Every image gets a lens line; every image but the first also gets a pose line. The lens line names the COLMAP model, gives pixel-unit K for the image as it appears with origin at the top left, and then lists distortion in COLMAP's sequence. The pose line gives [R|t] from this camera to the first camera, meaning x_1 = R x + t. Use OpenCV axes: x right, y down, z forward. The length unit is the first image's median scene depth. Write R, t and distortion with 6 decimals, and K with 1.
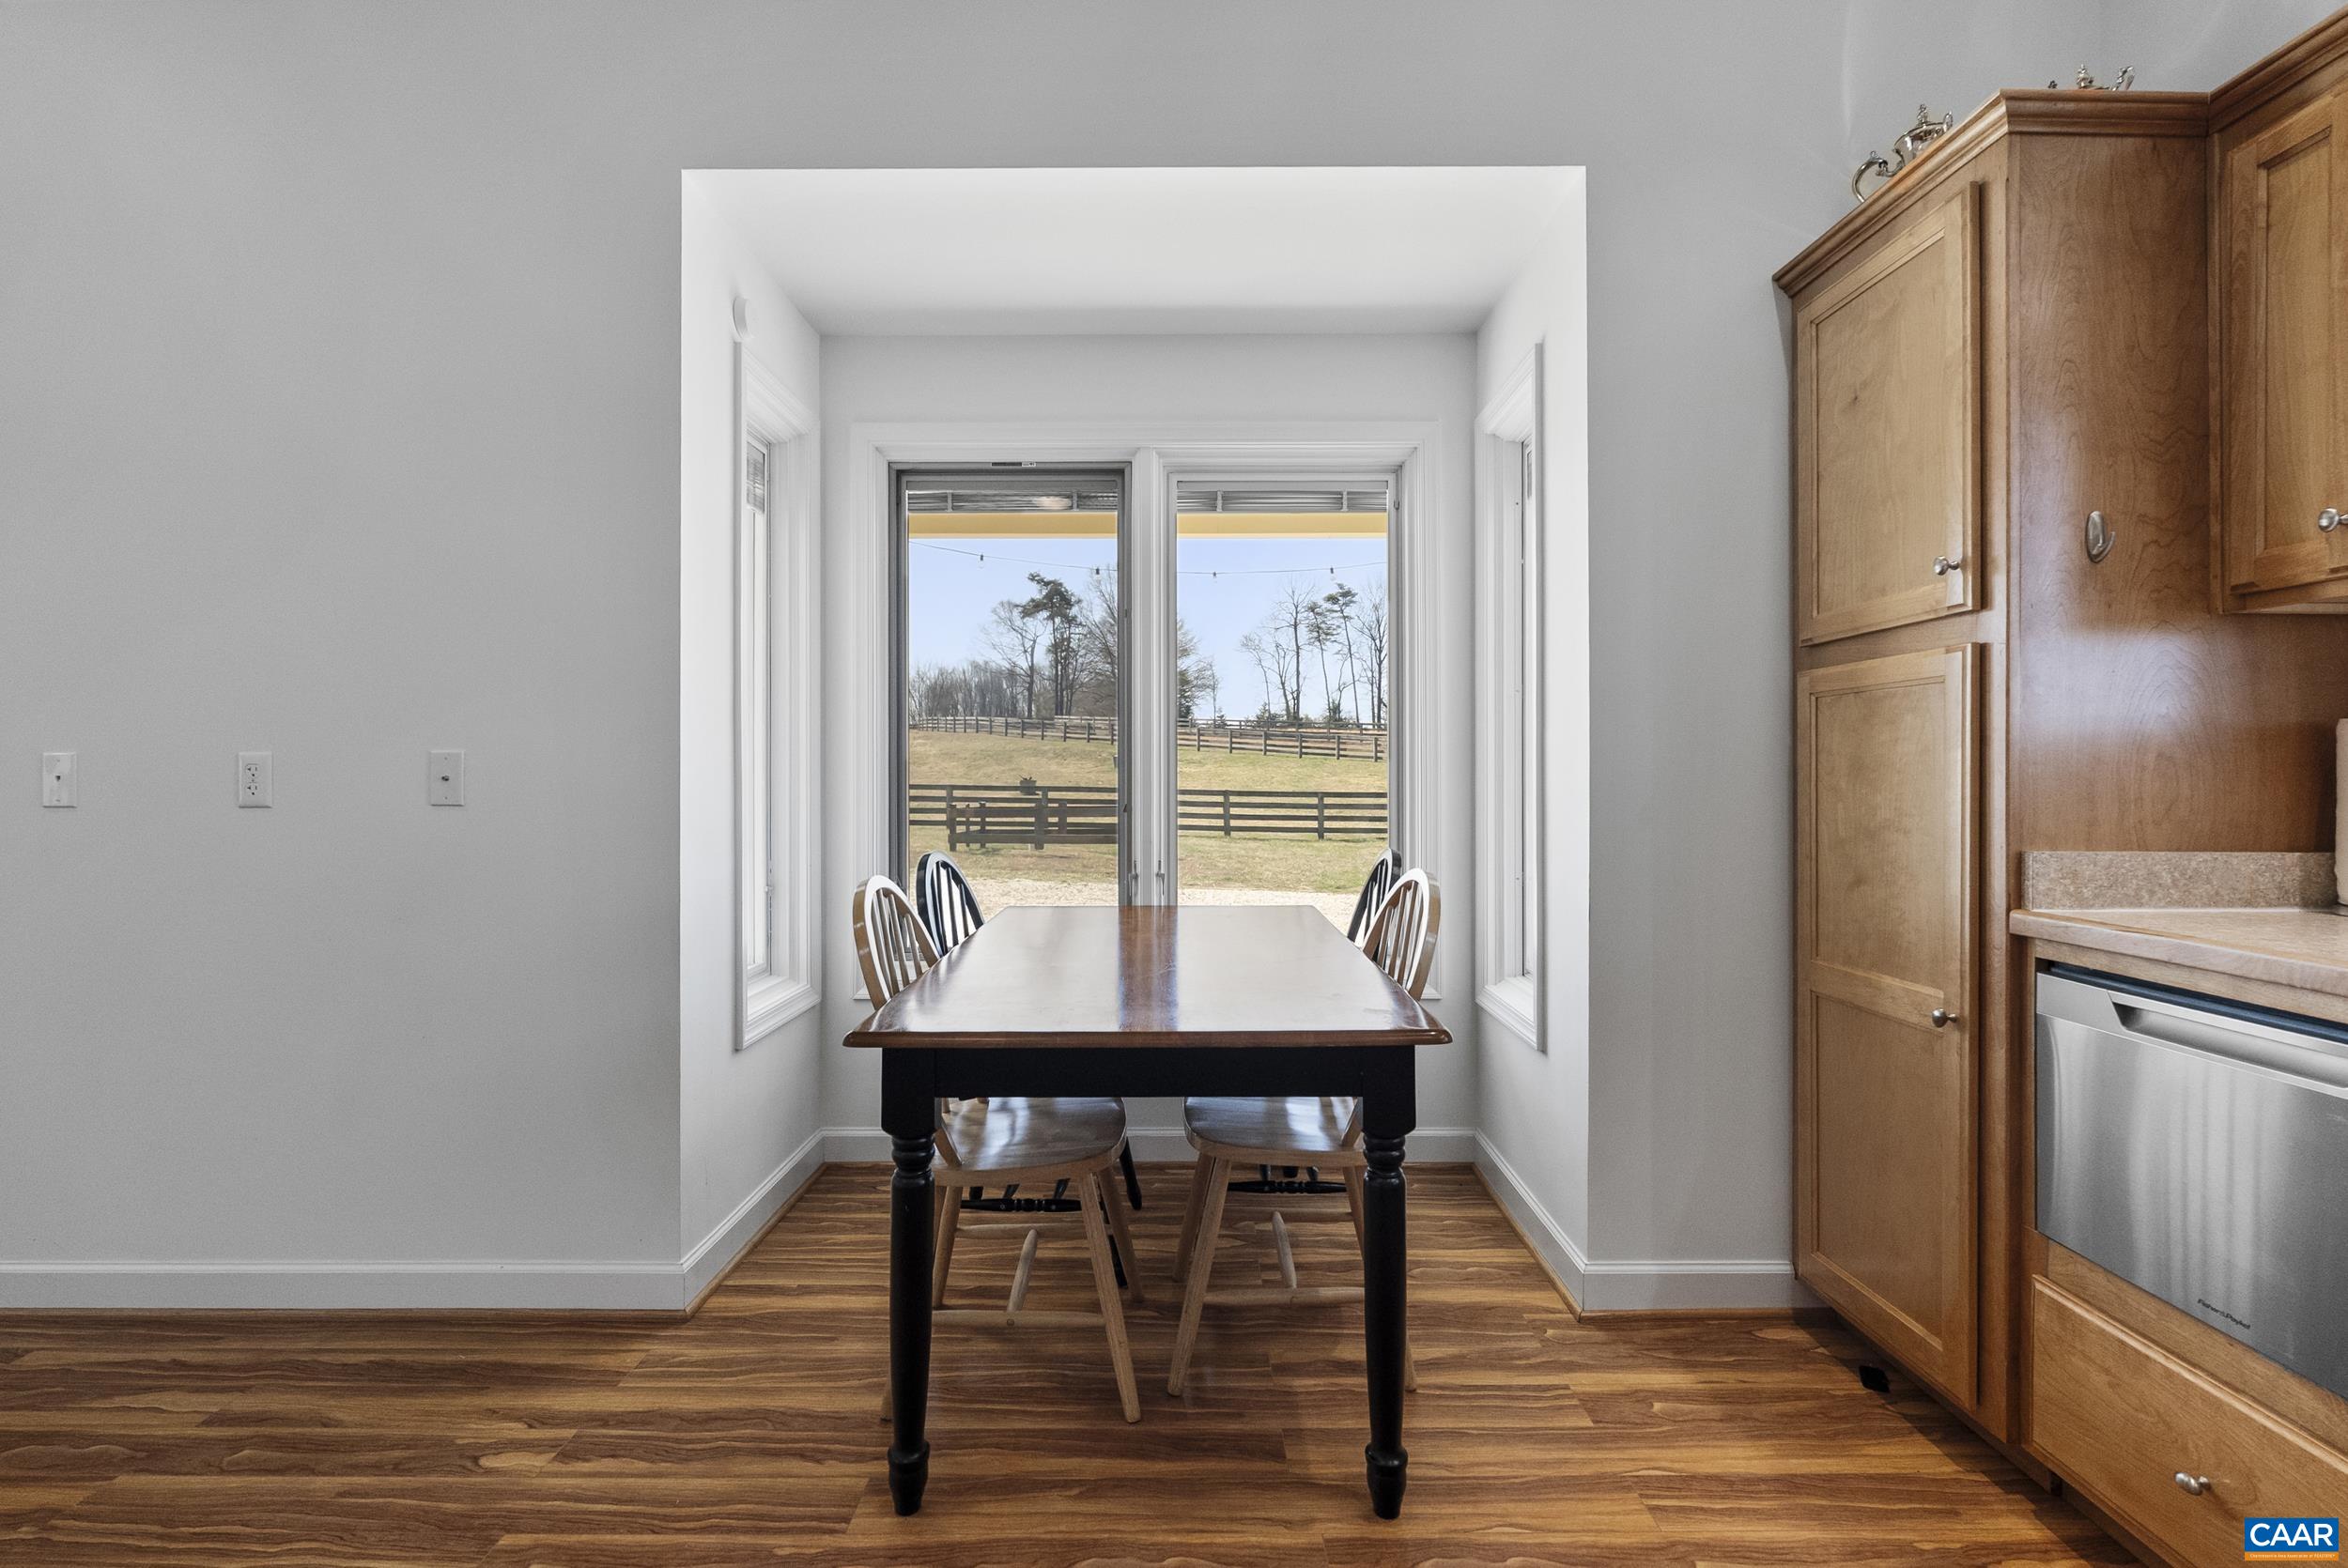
lens RADIAL K [[1047.8, 0, 1177.4], [0, 1047.8, 772.3], [0, 0, 1]] dist [-0.002701, 0.000168]
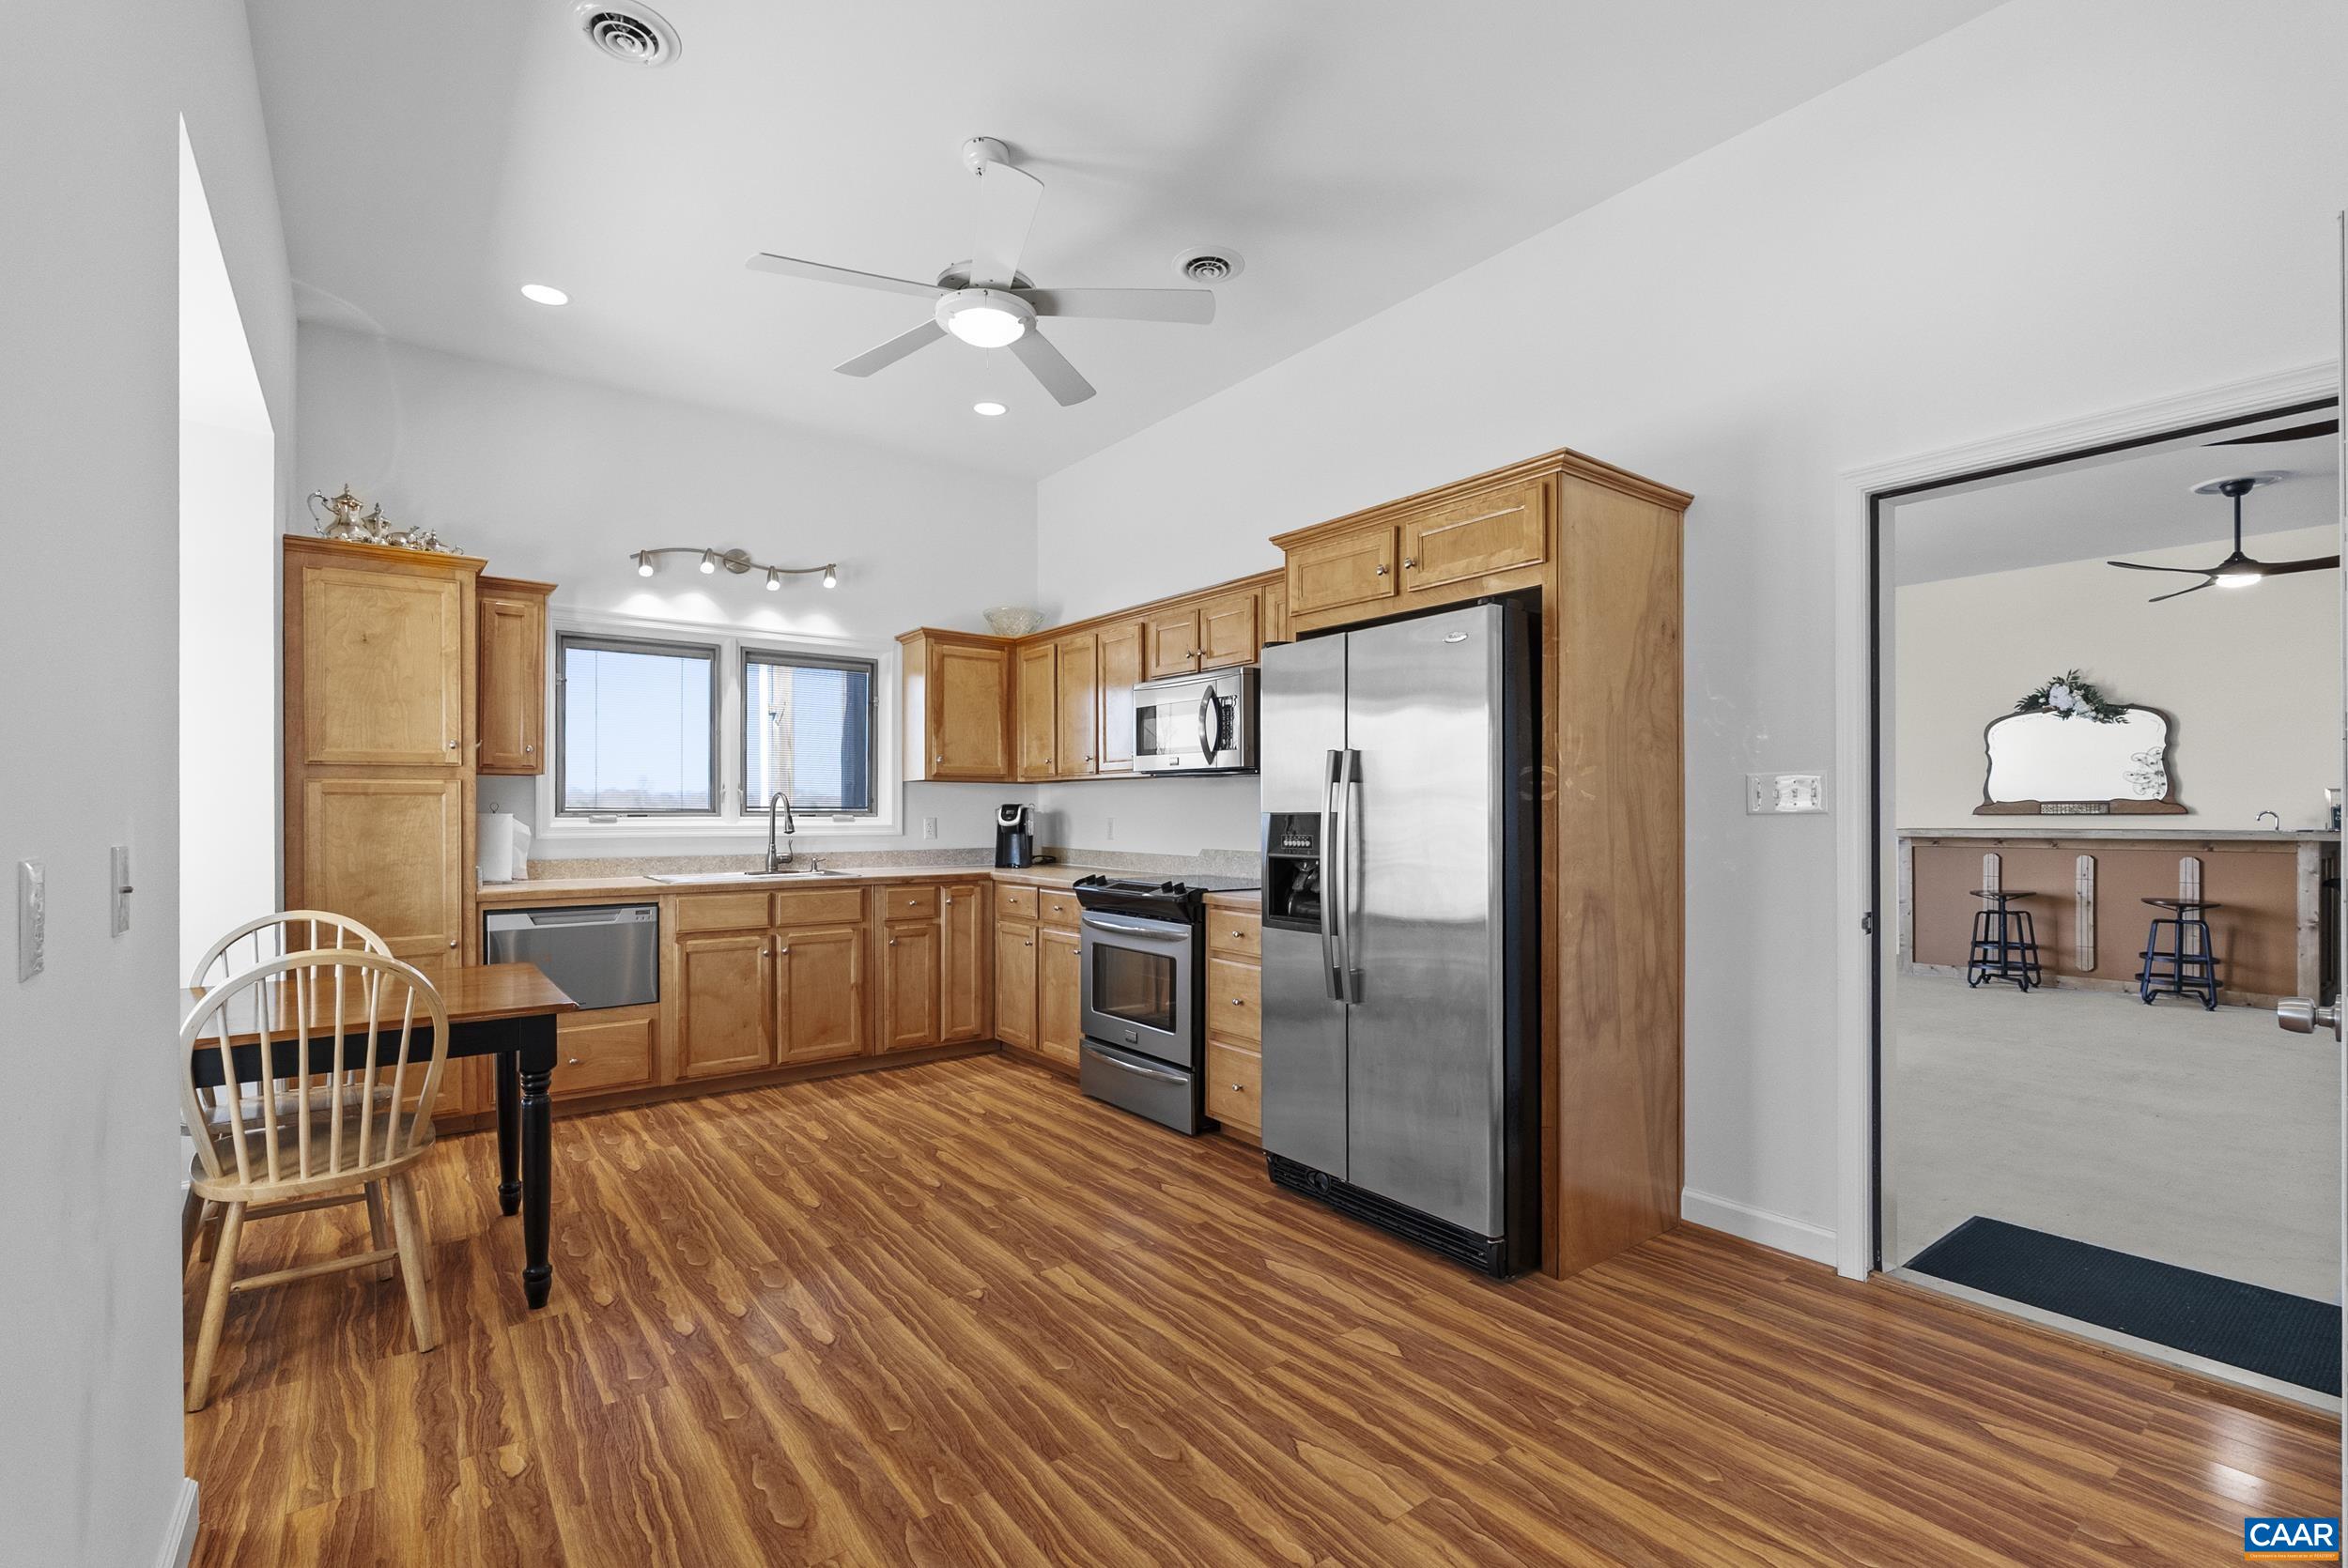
lens RADIAL K [[1047.8, 0, 1168.8], [0, 1047.8, 807.1], [0, 0, 1]] dist [-0.002701, 0.000168]
pose [[-0.604844, 0.002601, 0.796340, -1.966153], [-0.000182, 0.999994, -0.003404, -0.054074], [-0.796344, -0.002204, -0.604840, 1.111851]]
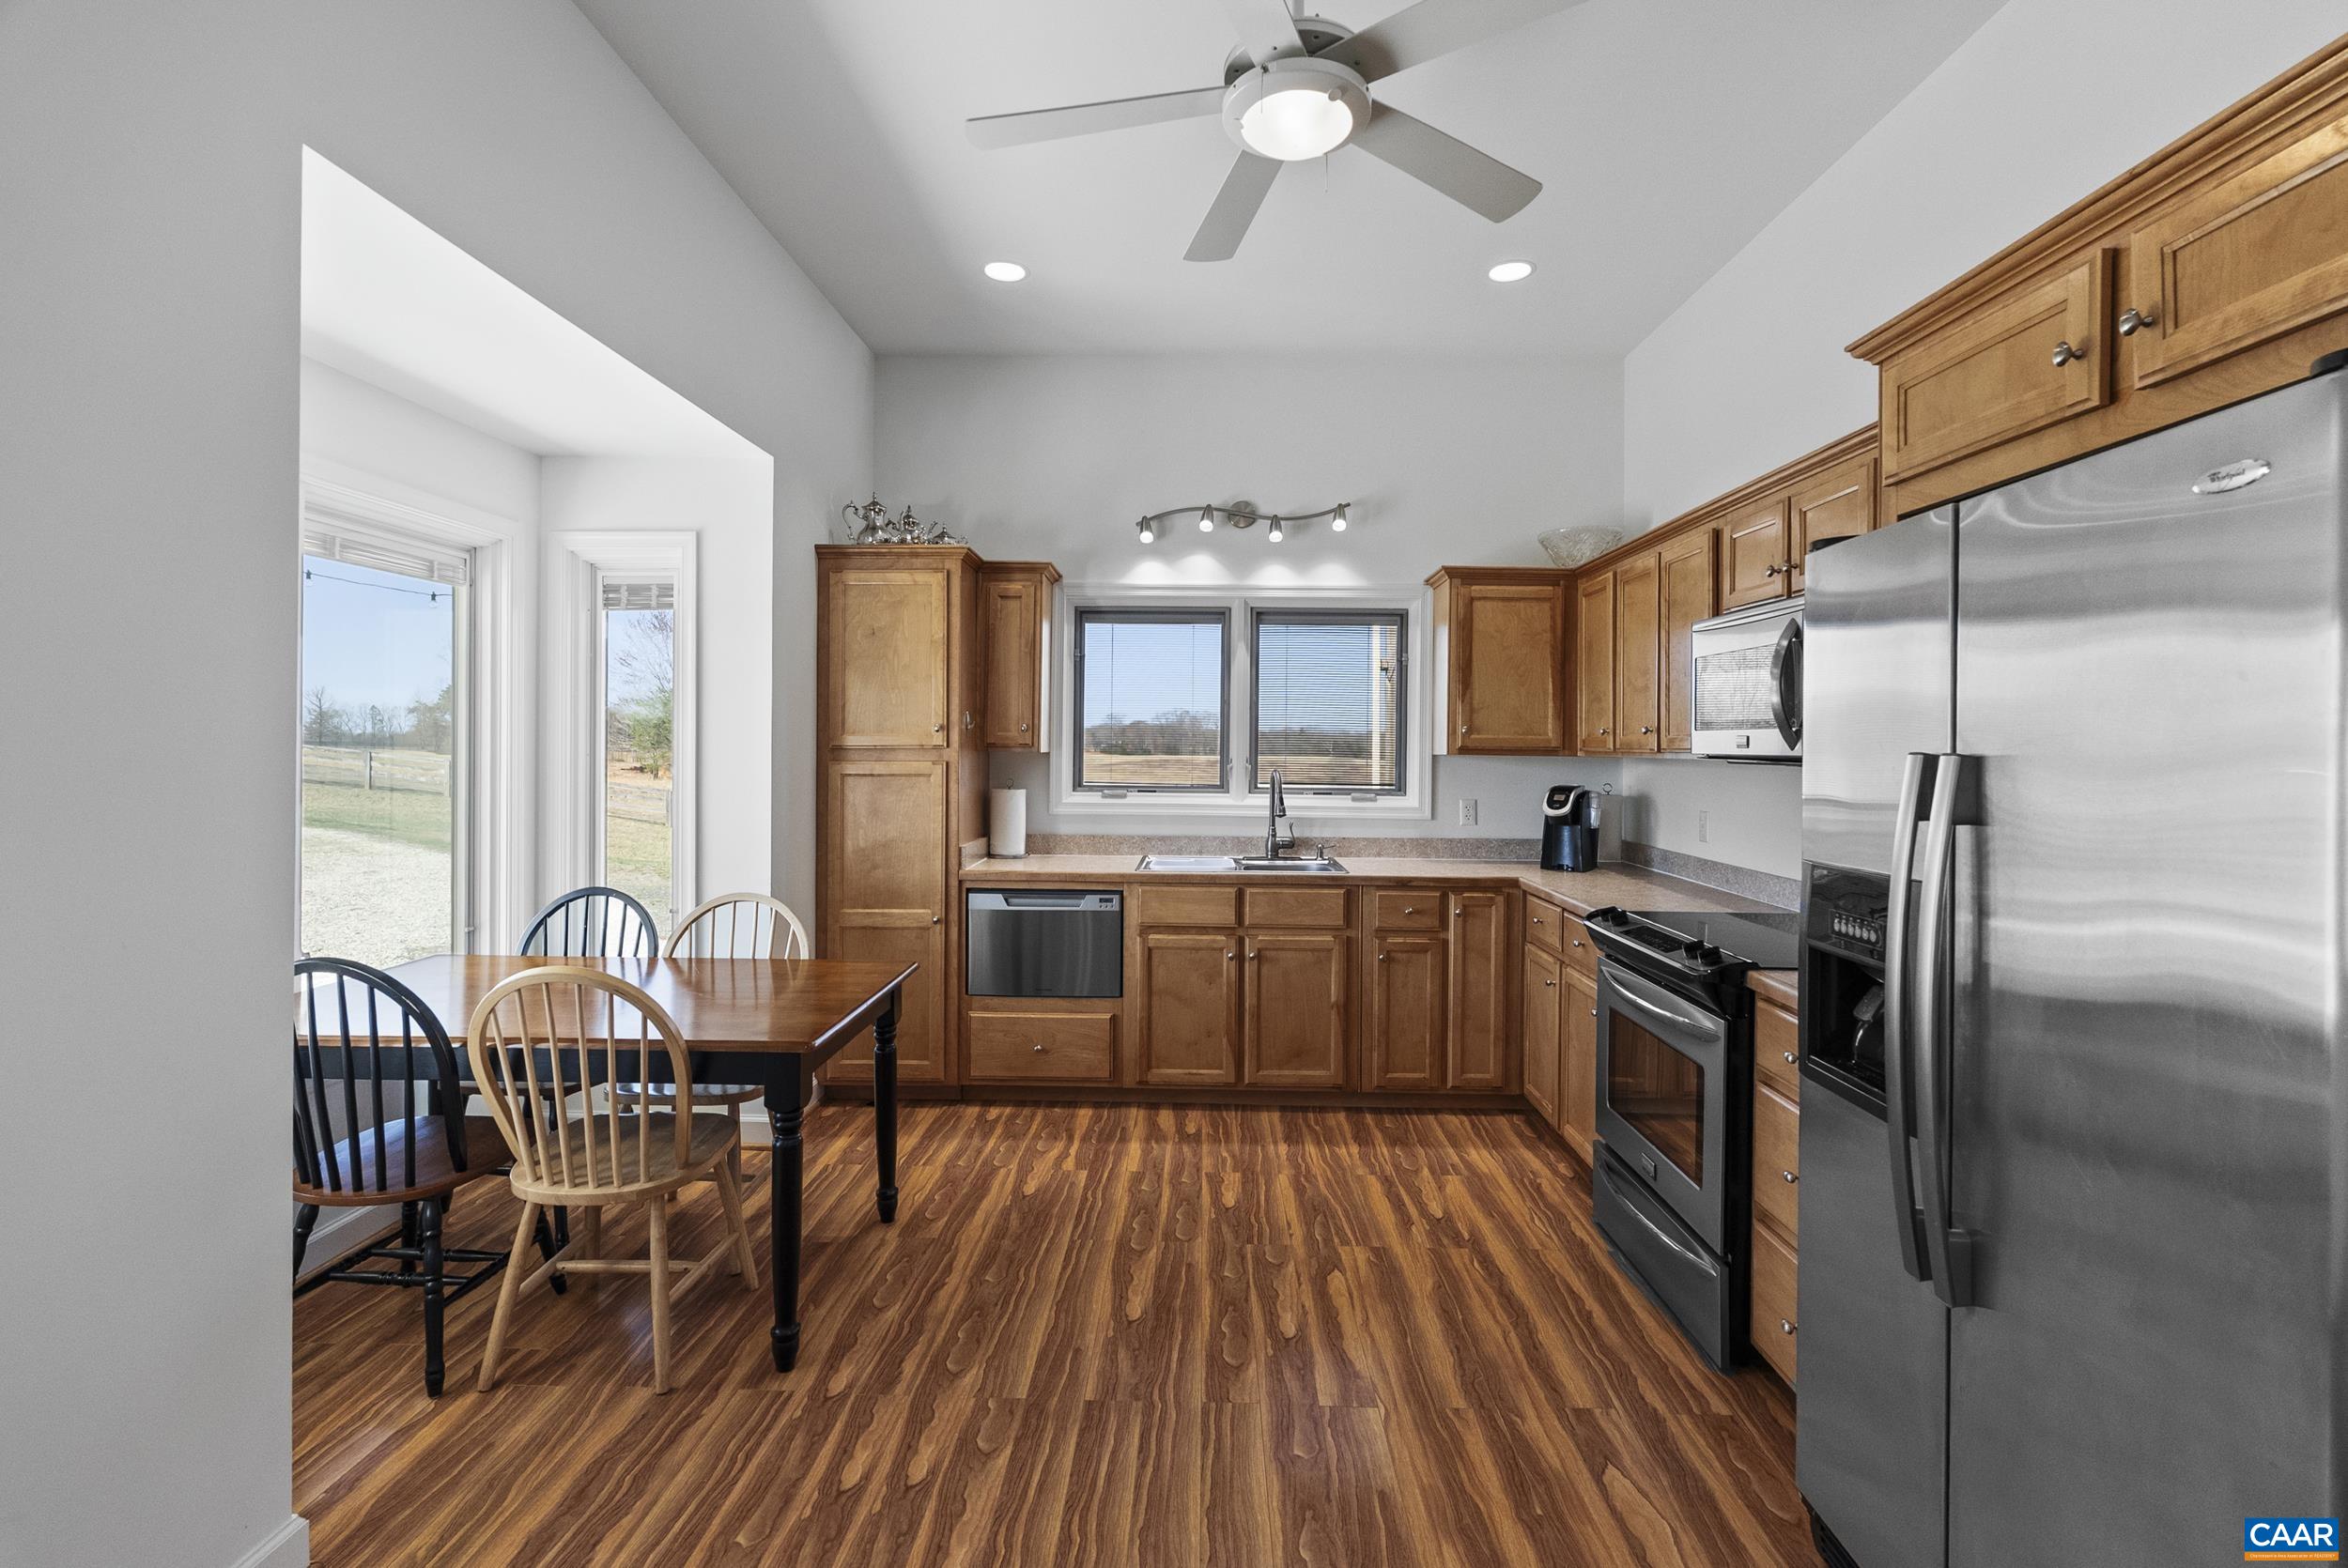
lens RADIAL K [[1047.8, 0, 1180.5], [0, 1047.8, 743.1], [0, 0, 1]] dist [-0.002701, 0.000168]
pose [[0.021324, 0.004672, 0.999762, -1.579048], [-0.009915, 0.999941, -0.004462, -0.155021], [-0.999723, -0.009817, 0.021369, 0.394375]]
